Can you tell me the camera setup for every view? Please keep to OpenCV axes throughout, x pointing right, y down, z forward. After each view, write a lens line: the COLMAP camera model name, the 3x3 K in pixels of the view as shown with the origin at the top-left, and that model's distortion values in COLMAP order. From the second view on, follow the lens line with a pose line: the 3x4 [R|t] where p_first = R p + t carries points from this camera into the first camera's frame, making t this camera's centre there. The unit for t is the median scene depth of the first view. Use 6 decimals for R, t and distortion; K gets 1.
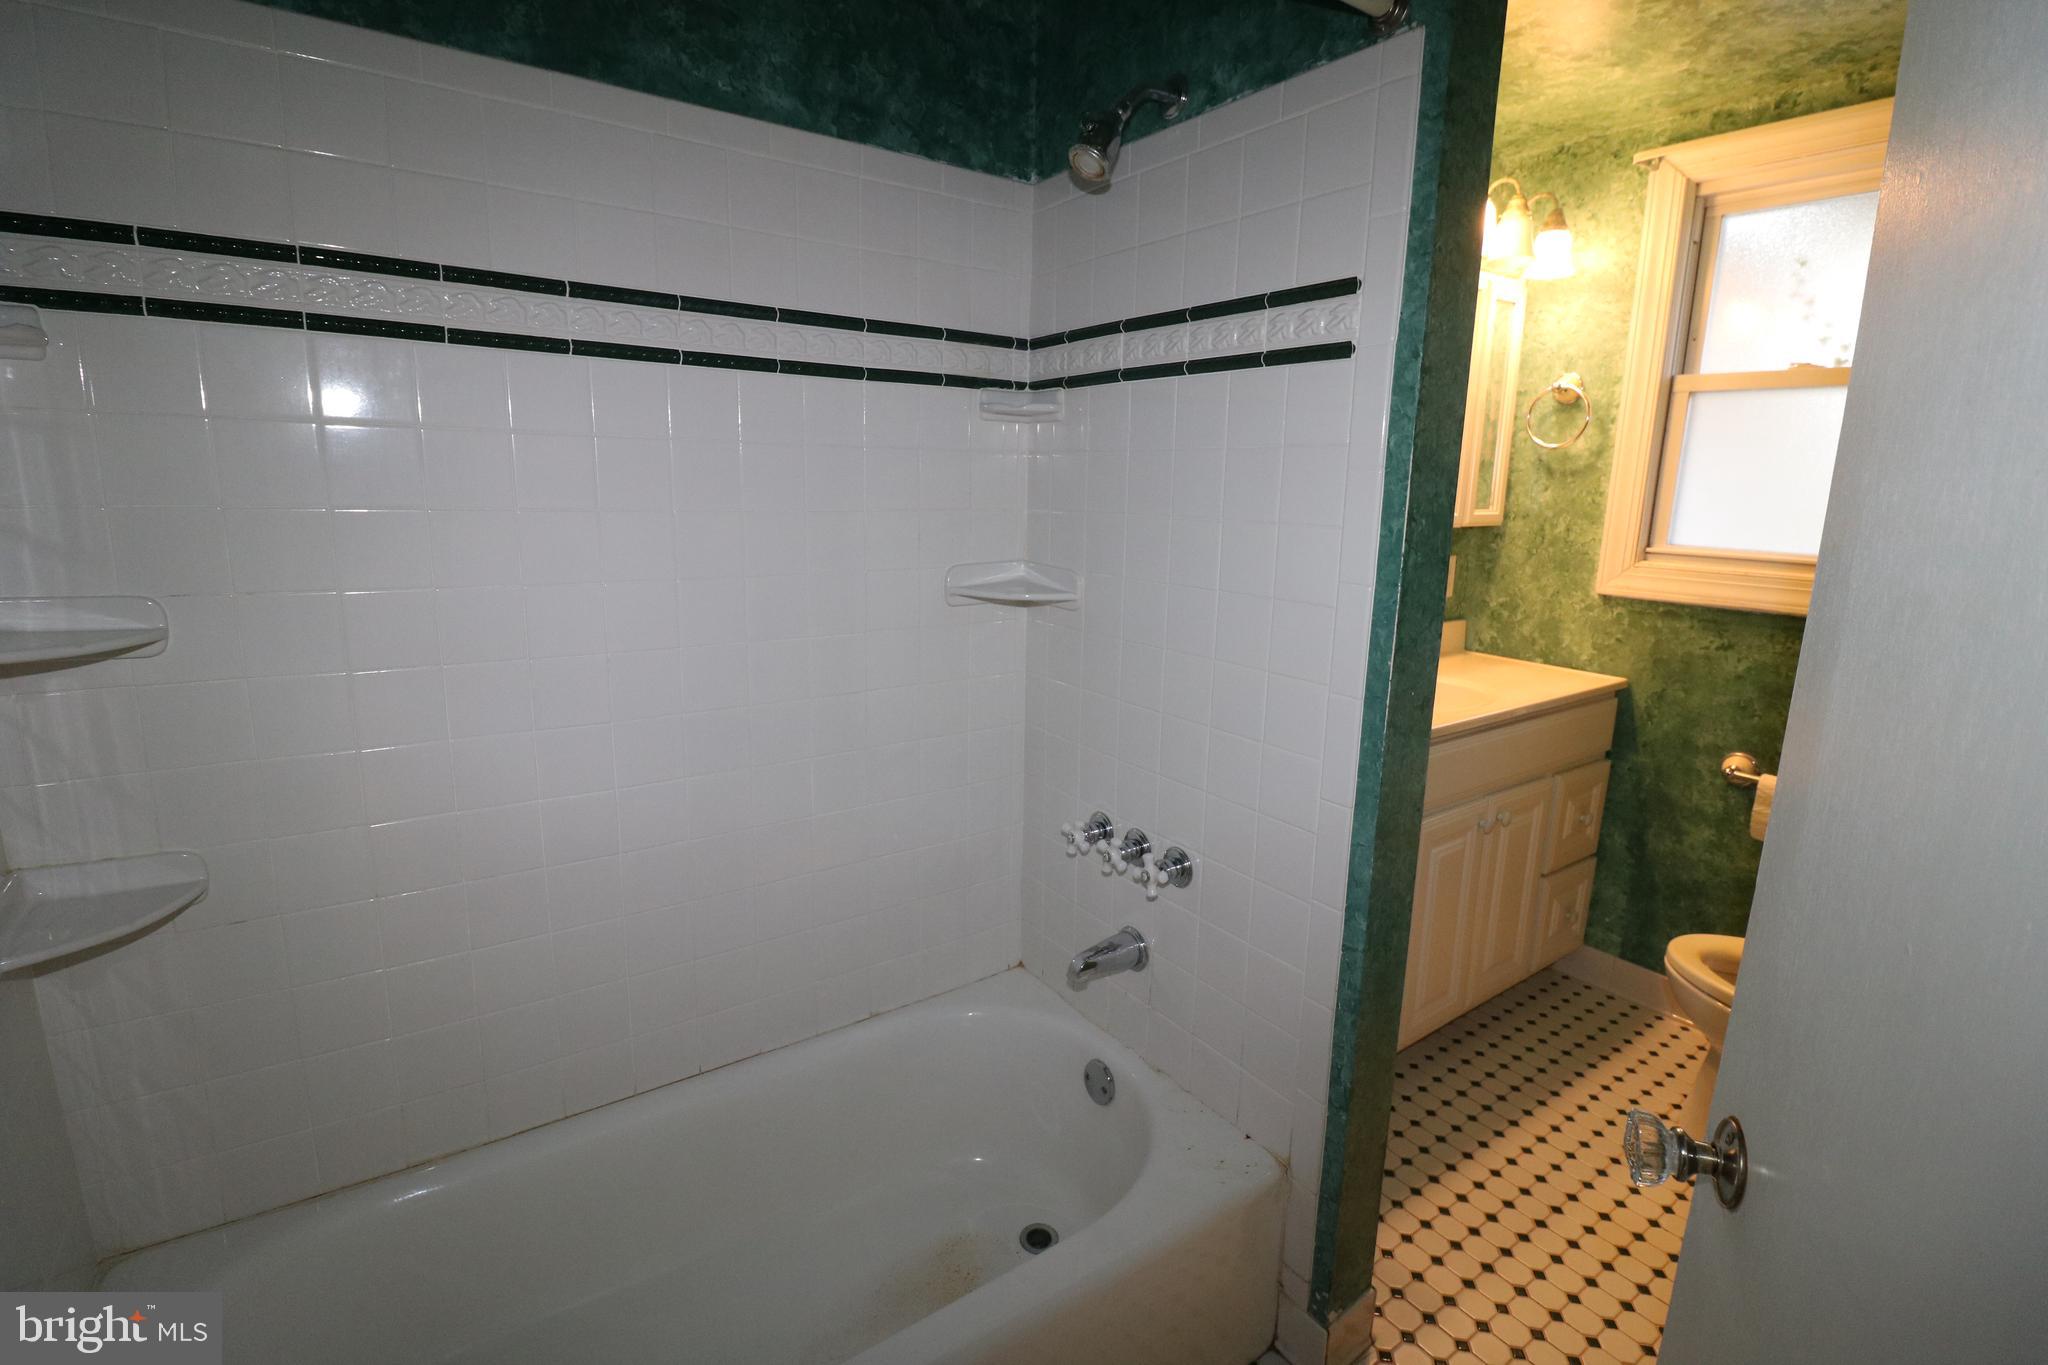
lens RADIAL K [[961.6, 0, 1013.7], [0, 961.6, 670.7], [0, 0, 1]] dist [-0.009491, -0.005425]
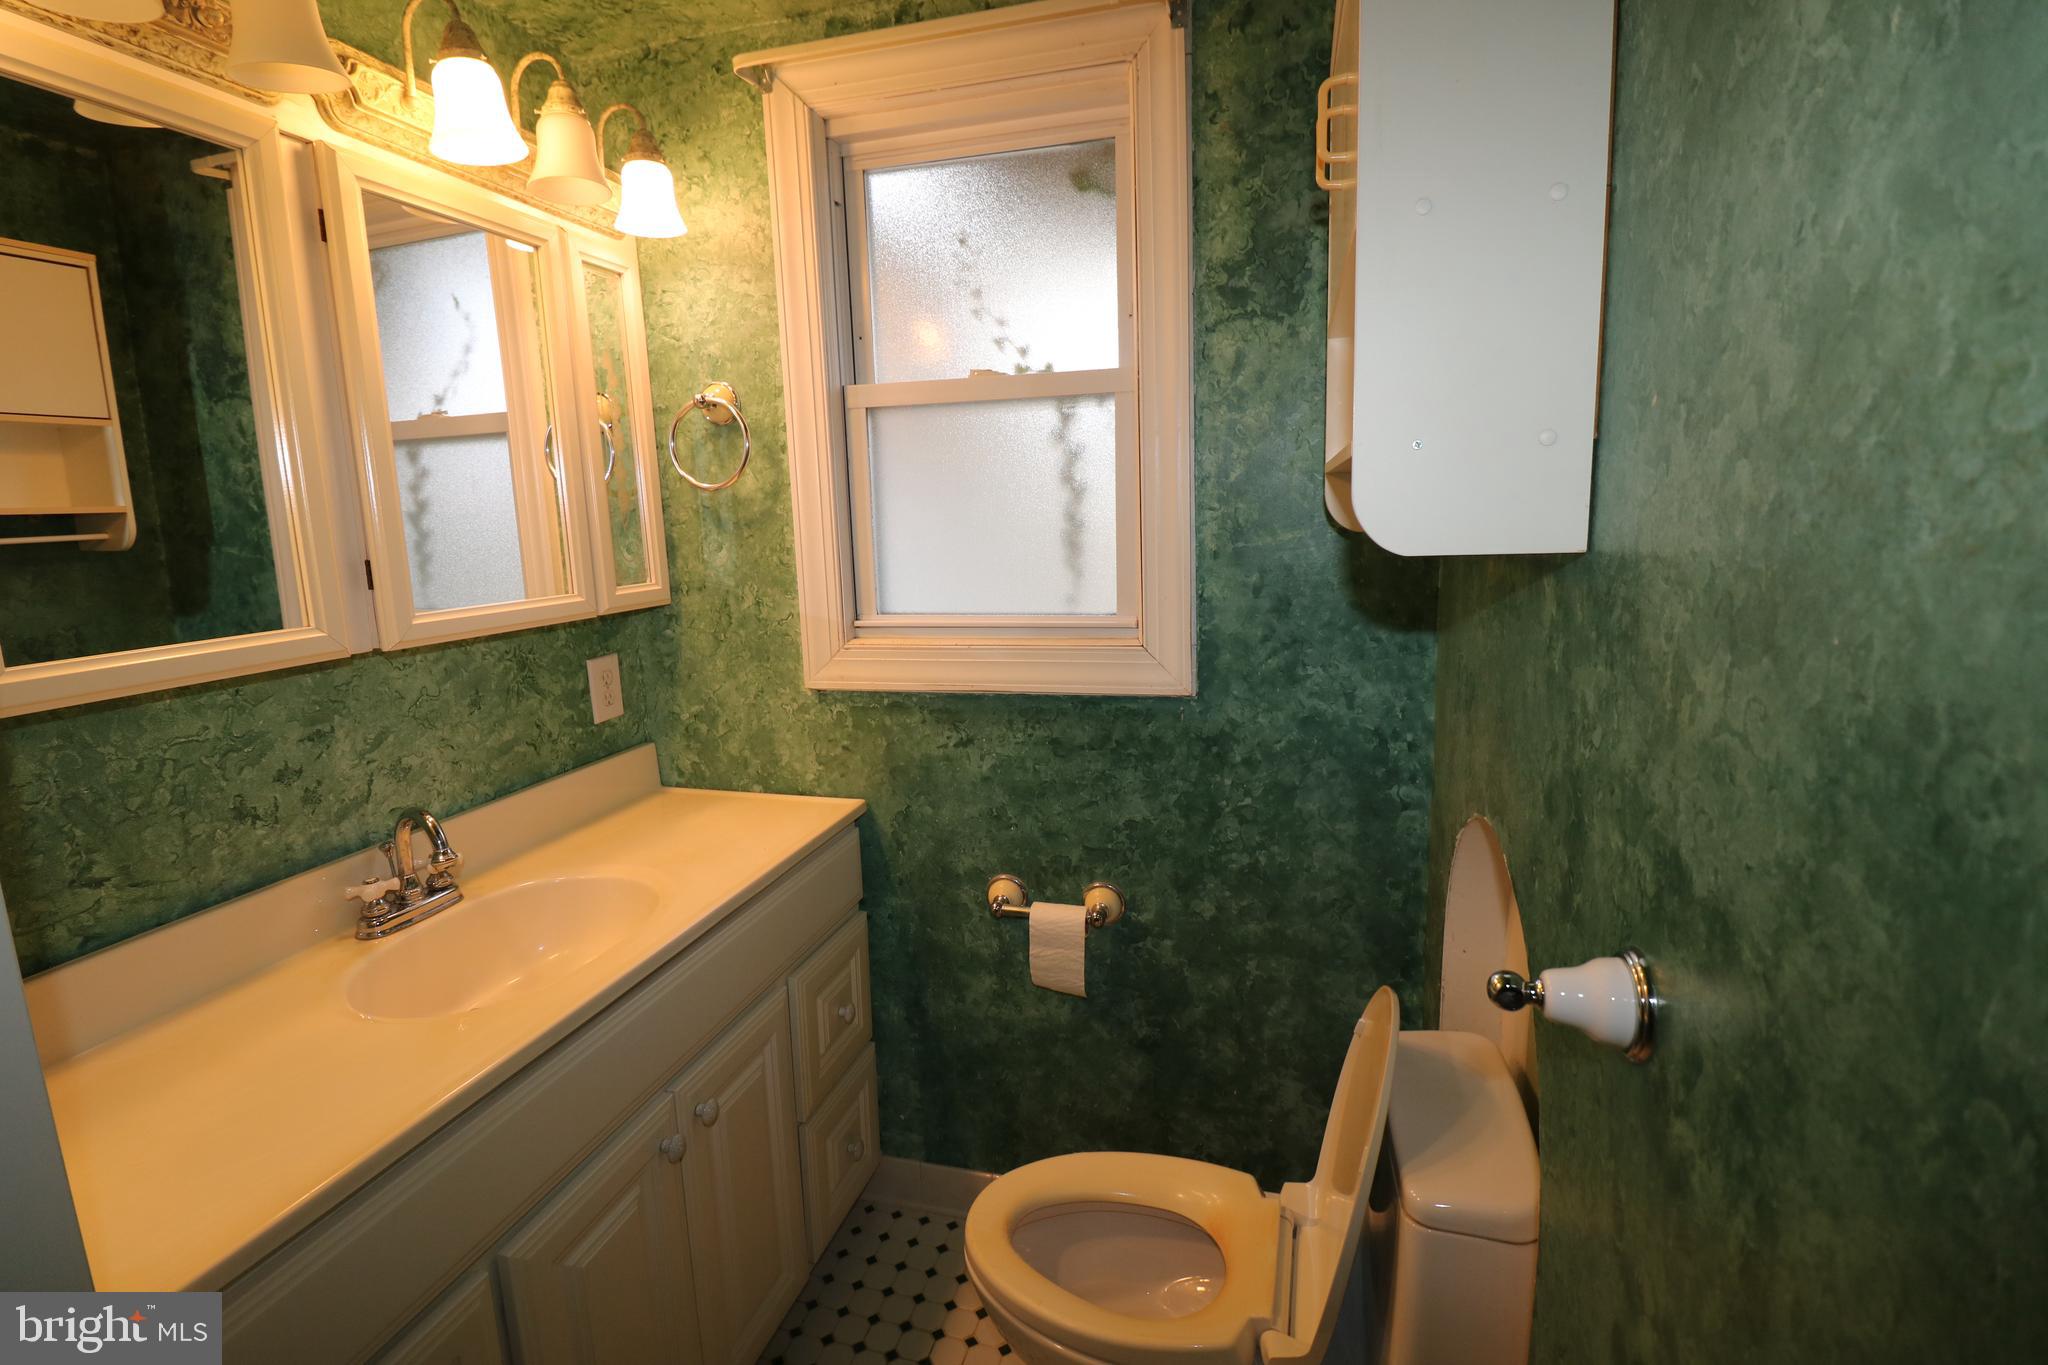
lens RADIAL K [[961.6, 0, 1022.4], [0, 961.6, 679.8], [0, 0, 1]] dist [-0.009491, -0.005425]
pose [[0.771145, -0.151284, 0.618425, 0.294524], [0.171274, 0.984844, 0.027350, -0.080796], [-0.613189, 0.084829, 0.785368, 0.342940]]
